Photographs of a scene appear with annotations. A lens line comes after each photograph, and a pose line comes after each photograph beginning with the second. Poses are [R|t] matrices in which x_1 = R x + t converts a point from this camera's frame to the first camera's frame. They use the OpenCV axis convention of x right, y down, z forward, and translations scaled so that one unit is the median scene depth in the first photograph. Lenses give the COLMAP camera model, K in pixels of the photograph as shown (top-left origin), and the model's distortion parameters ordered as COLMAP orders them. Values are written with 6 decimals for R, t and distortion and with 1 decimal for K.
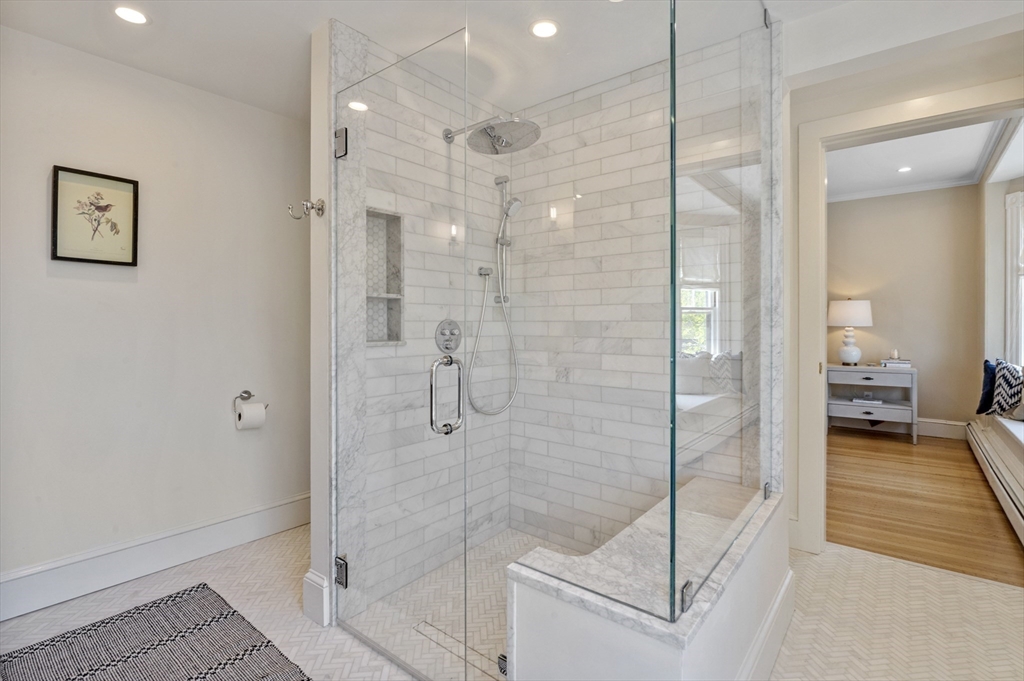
lens RADIAL K [[509.8, 0, 510.8], [0, 509.8, 326.2], [0, 0, 1]] dist [-0.004419, -0.001425]
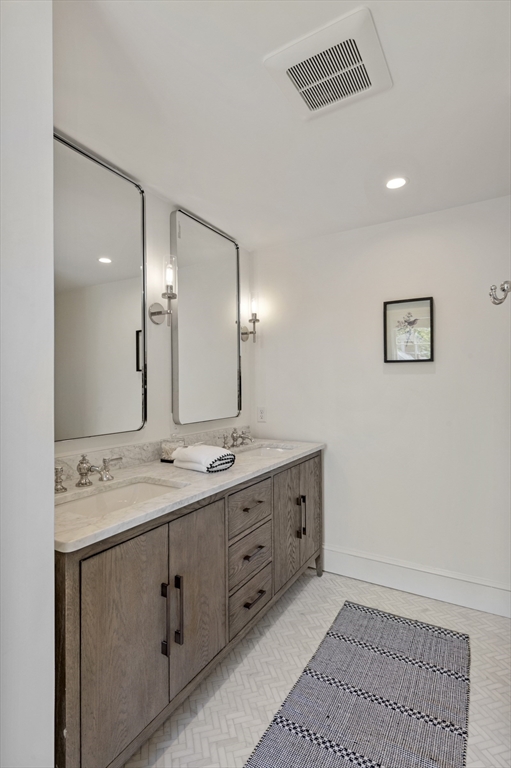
lens RADIAL K [[382.3, 0, 255.5], [0, 382.3, 384.0], [0, 0, 1]] dist [-0.004419, -0.001425]
pose [[0.134789, -0.011449, -0.990808, 0.192467], [0.005557, 0.999926, -0.010799, -0.054231], [0.990859, -0.004050, 0.134843, 0.433811]]
